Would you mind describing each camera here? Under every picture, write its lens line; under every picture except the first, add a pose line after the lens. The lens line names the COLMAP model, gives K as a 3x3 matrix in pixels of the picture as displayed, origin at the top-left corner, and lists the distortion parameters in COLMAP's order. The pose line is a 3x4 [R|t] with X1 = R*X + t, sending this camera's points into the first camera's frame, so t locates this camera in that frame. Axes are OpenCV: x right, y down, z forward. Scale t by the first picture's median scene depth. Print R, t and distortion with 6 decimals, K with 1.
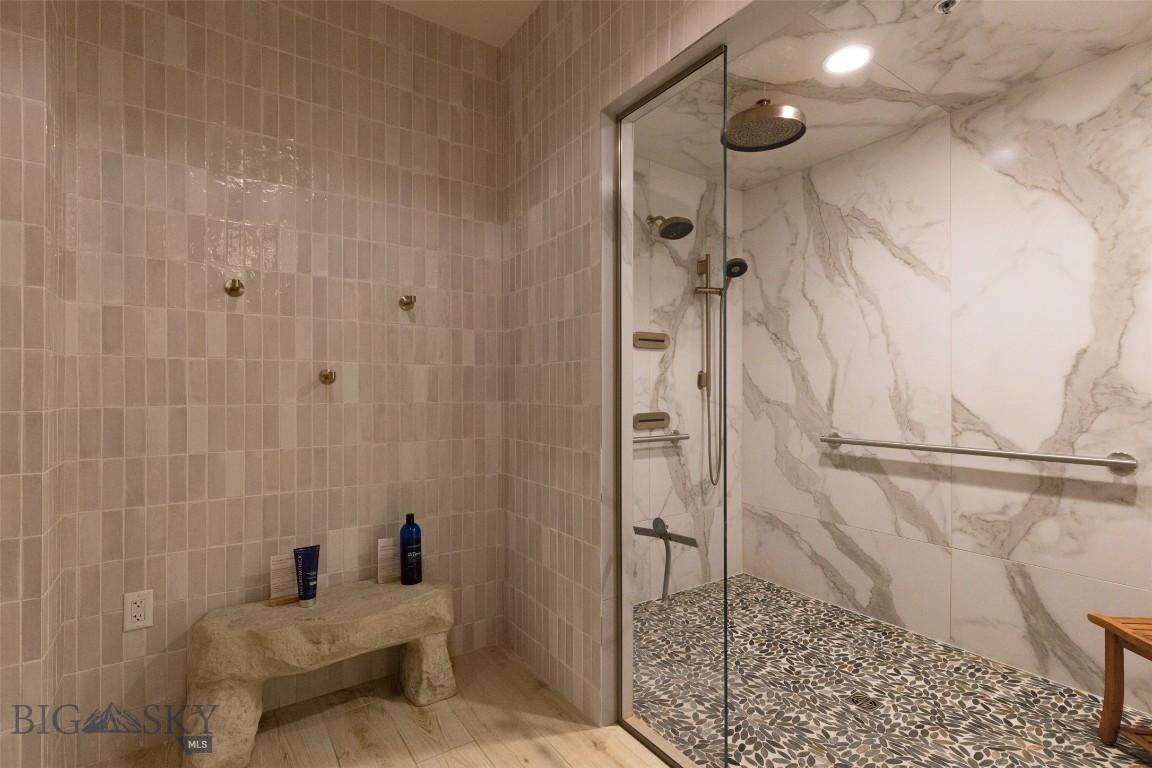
lens RADIAL K [[522.8, 0, 575.3], [0, 522.8, 388.4], [0, 0, 1]] dist [0.001304, 0.000261]
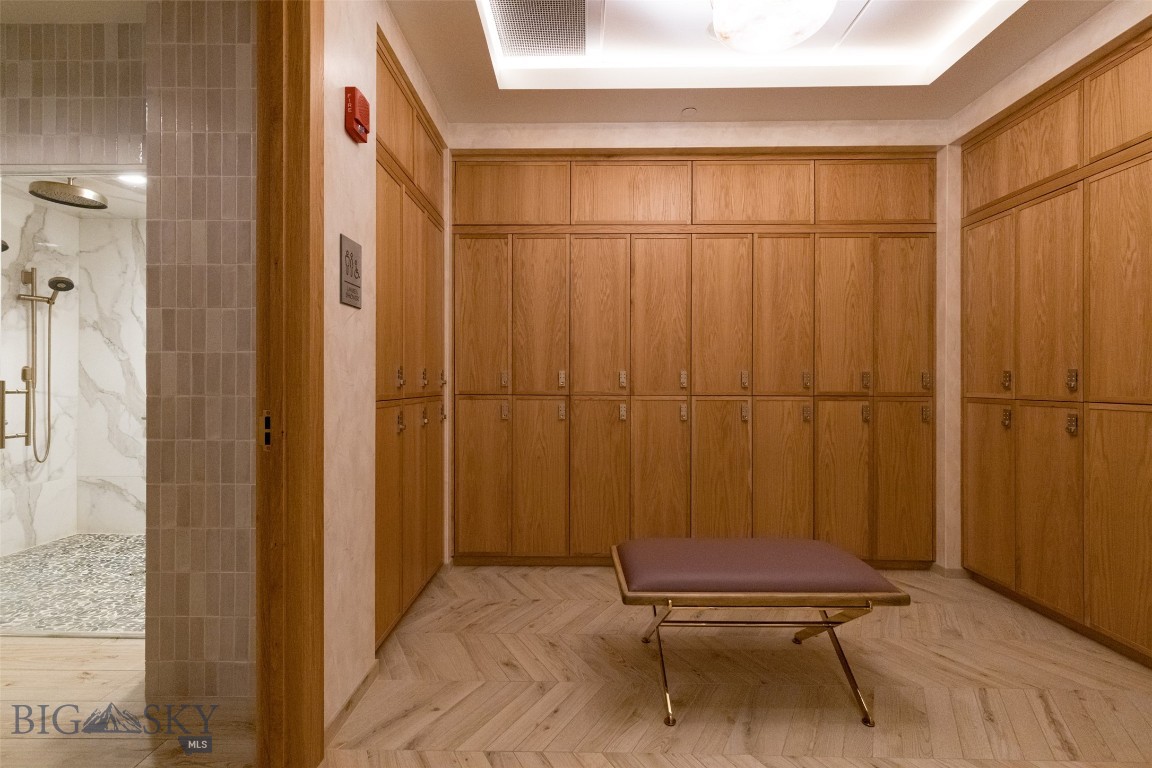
lens RADIAL K [[522.8, 0, 572.9], [0, 522.8, 378.6], [0, 0, 1]] dist [0.001304, 0.000261]
pose [[0.588526, 0.006917, 0.808449, 0.015243], [-0.004586, 0.999976, -0.005217, -0.004779], [-0.808465, -0.000638, 0.588544, -0.681434]]
